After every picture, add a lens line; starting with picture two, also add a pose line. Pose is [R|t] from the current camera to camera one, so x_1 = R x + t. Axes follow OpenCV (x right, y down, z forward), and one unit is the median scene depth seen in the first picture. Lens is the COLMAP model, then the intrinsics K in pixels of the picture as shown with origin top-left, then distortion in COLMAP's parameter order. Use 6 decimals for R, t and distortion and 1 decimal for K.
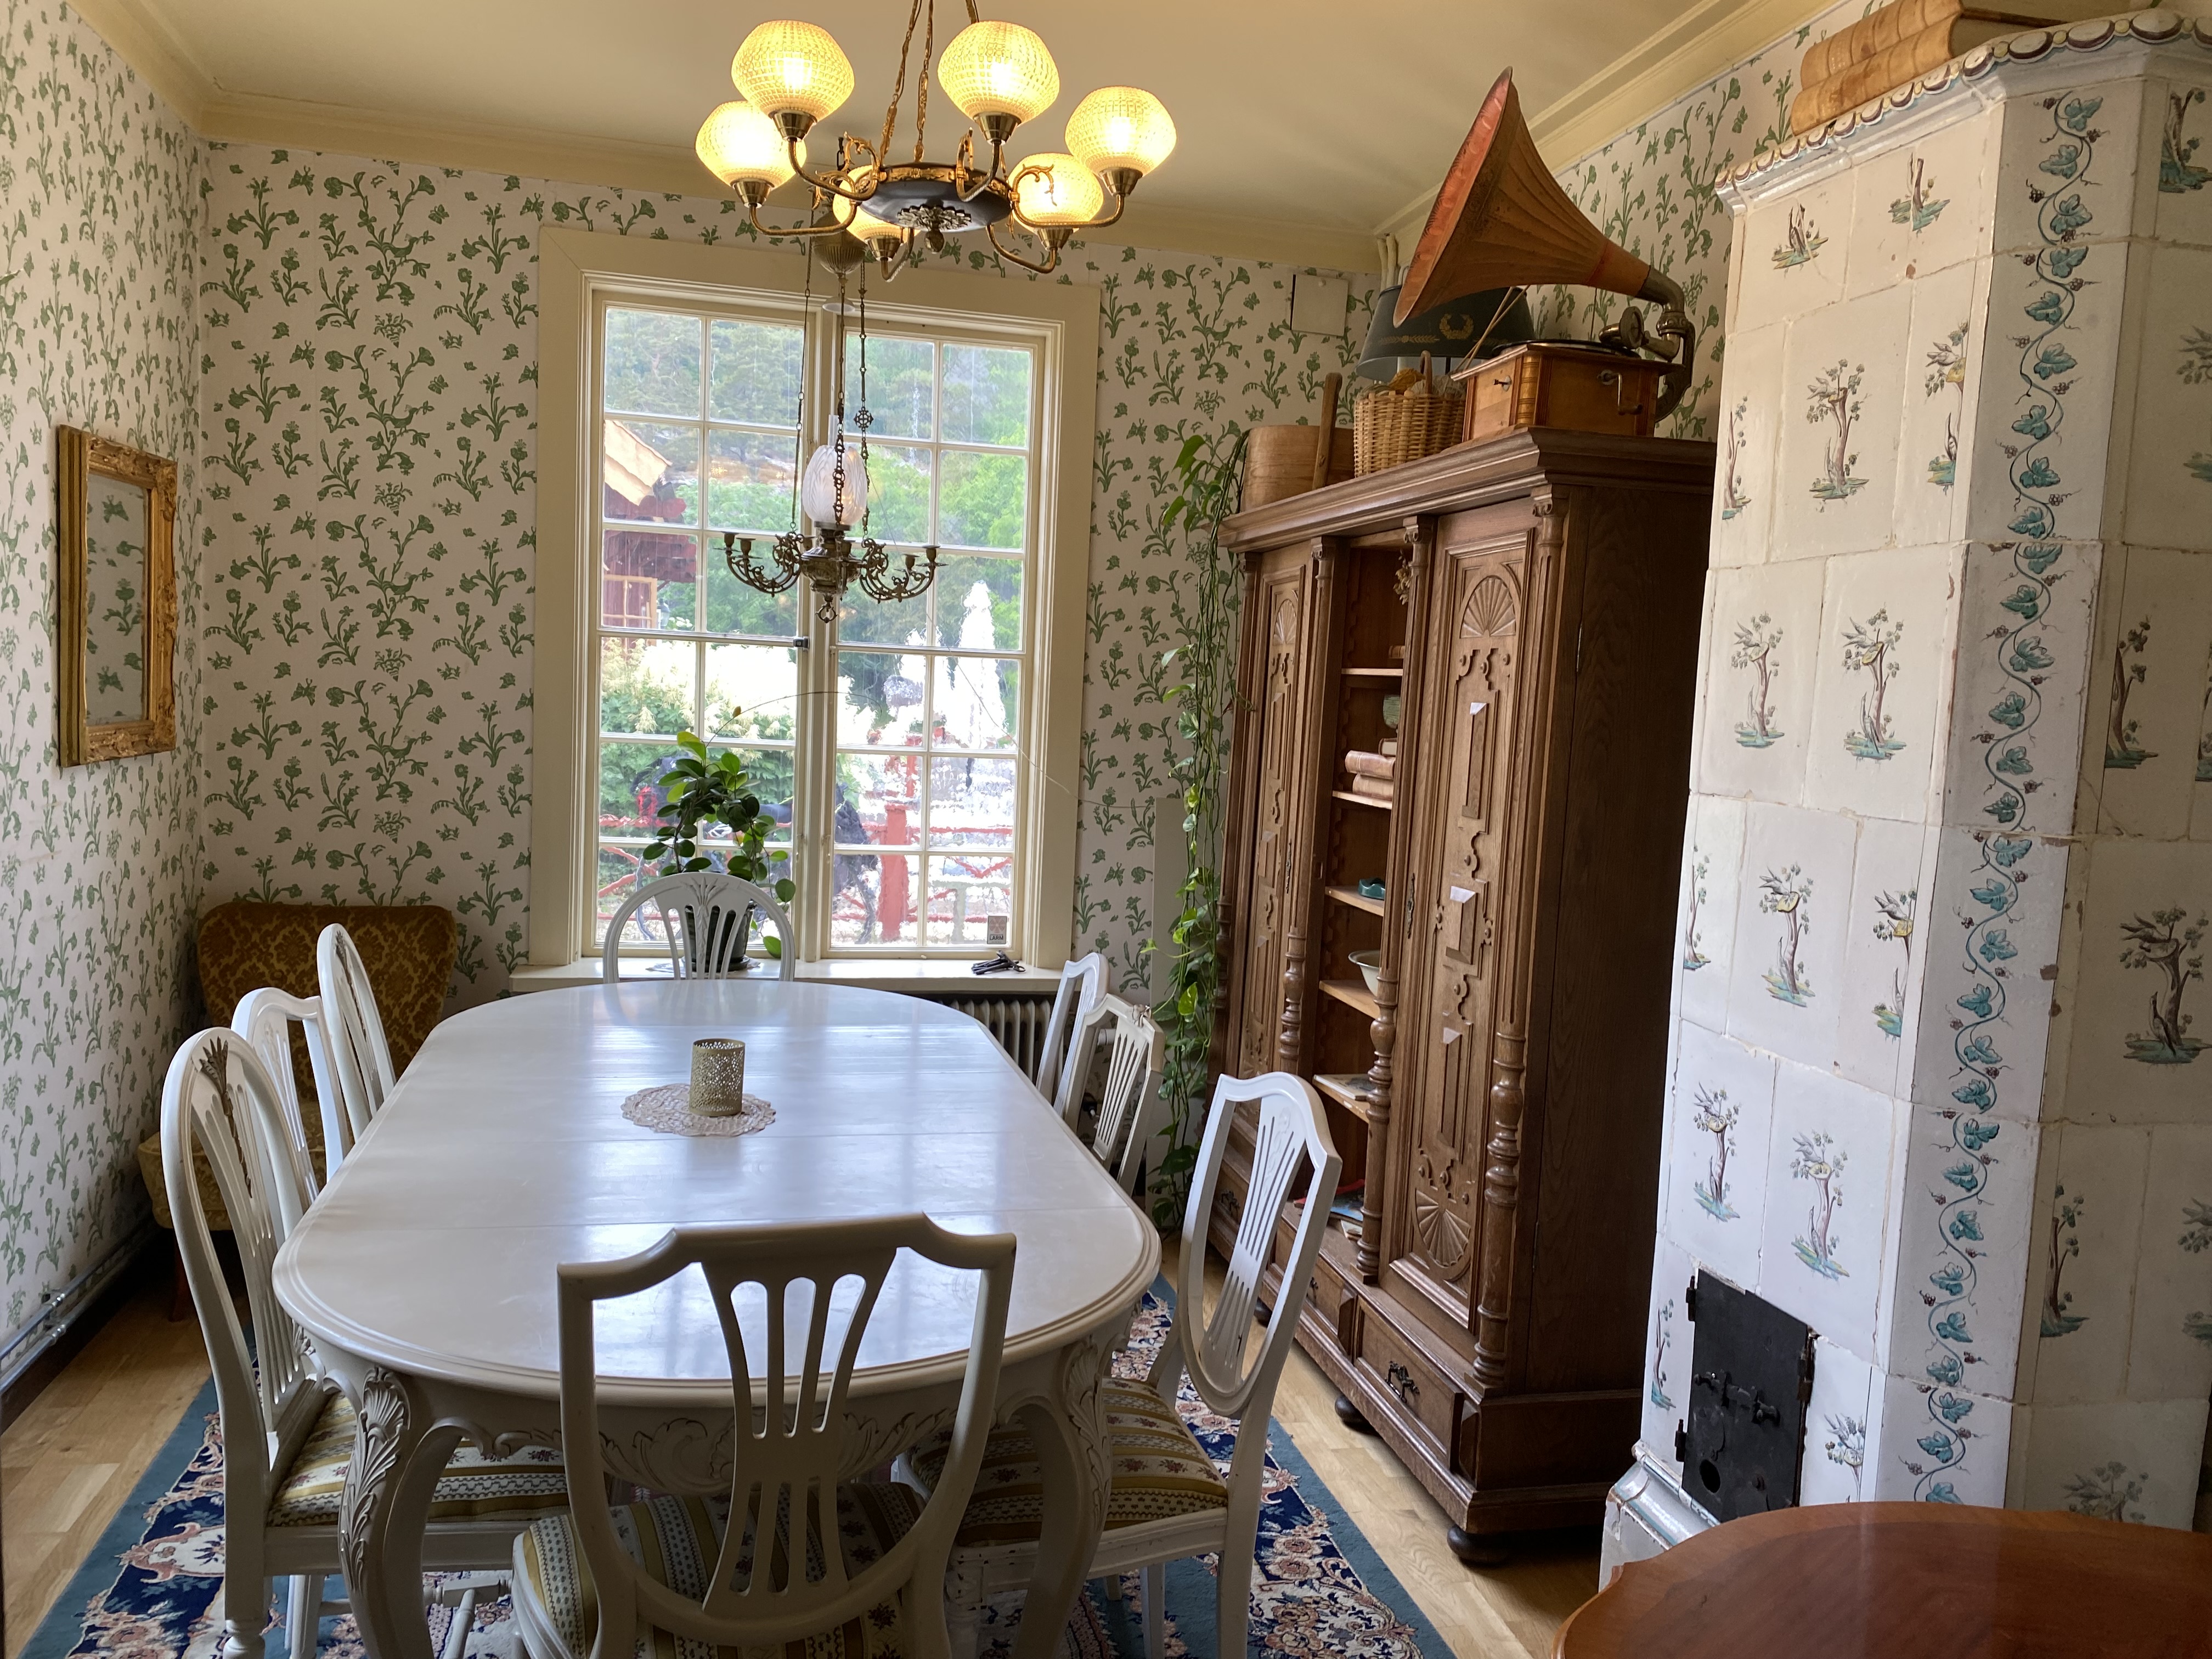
lens RADIAL K [[1669.8, 0, 1106.0], [0, 1669.8, 831.6], [0, 0, 1]] dist [0.007410, 0.000247]
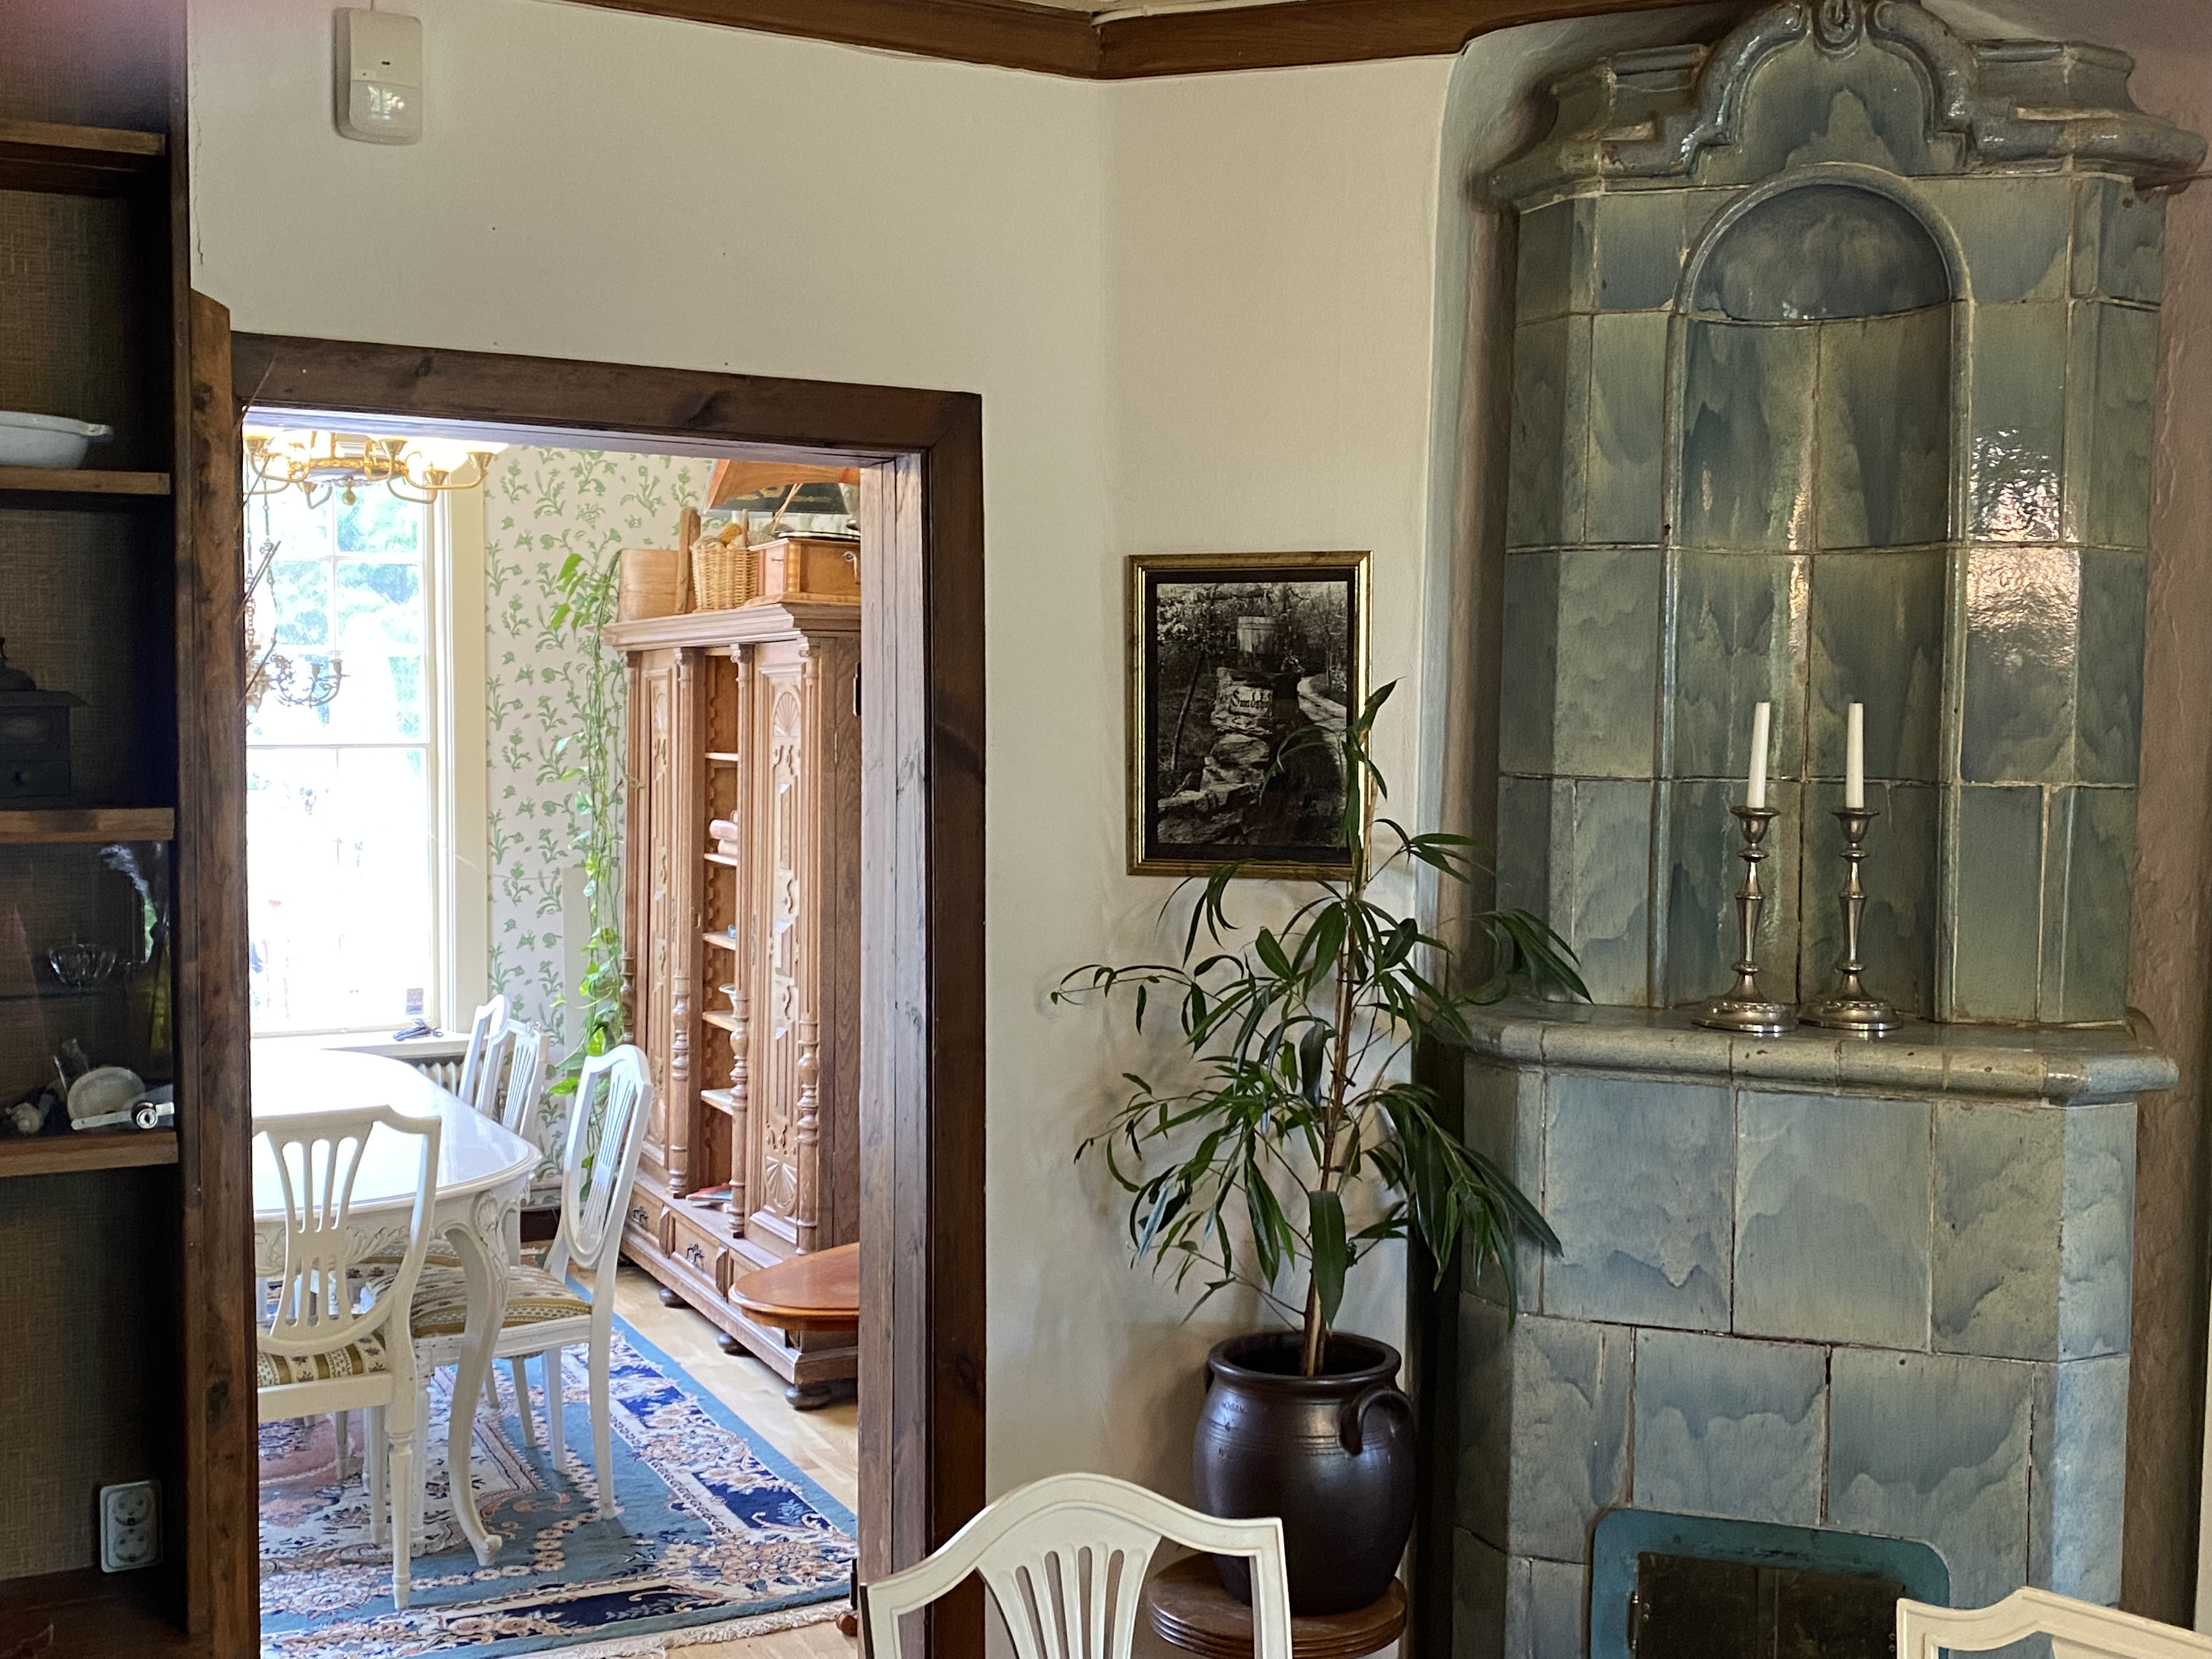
lens RADIAL K [[2320.8, 0, 1155.1], [0, 2320.8, 779.3], [0, 0, 1]] dist [0.071178, 0.000000]
pose [[0.966877, -0.051928, 0.249903, 0.034048], [0.064630, 0.996987, -0.042888, 0.015621], [-0.246923, 0.057619, 0.967321, -0.734034]]
